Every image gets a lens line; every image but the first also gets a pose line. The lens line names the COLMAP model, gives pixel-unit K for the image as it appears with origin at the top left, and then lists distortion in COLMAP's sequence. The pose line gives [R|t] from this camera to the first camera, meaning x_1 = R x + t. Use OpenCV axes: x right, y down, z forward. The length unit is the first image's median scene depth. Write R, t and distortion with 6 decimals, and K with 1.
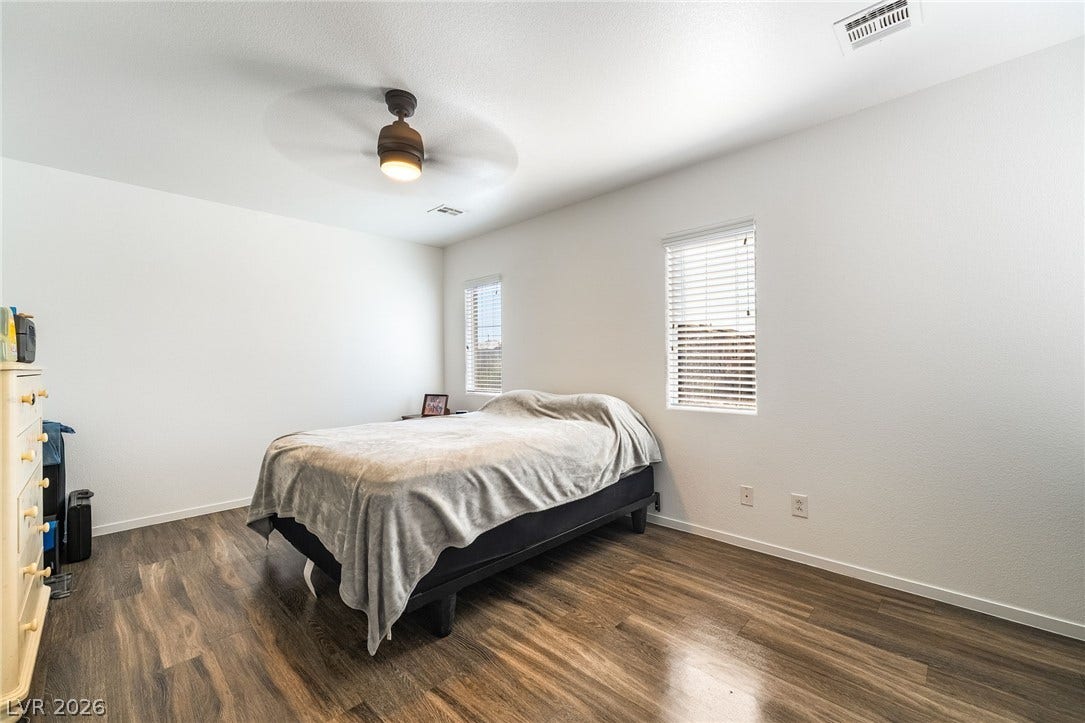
lens RADIAL K [[442.1, 0, 544.1], [0, 442.1, 365.8], [0, 0, 1]] dist [-0.002605, -0.000431]
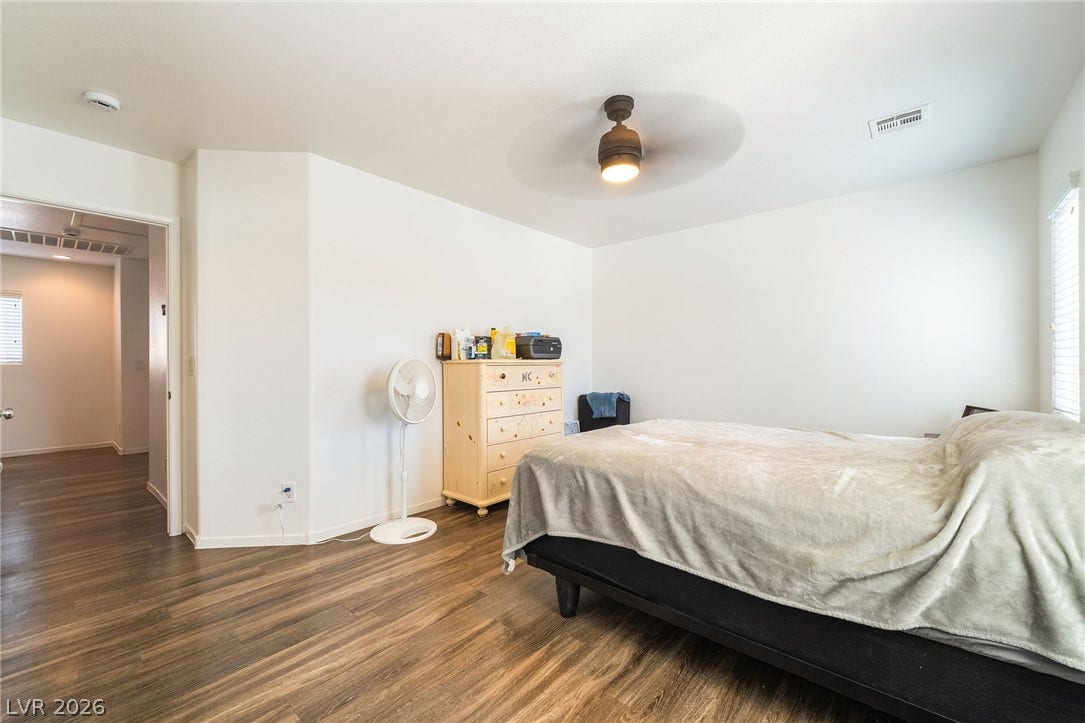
lens RADIAL K [[442.1, 0, 544.1], [0, 442.1, 365.8], [0, 0, 1]] dist [-0.002605, -0.000431]
pose [[0.037303, 0.013273, -0.999216, 0.726253], [-0.000961, 0.999912, 0.013247, -0.005614], [0.999304, 0.000466, 0.037312, 0.796597]]
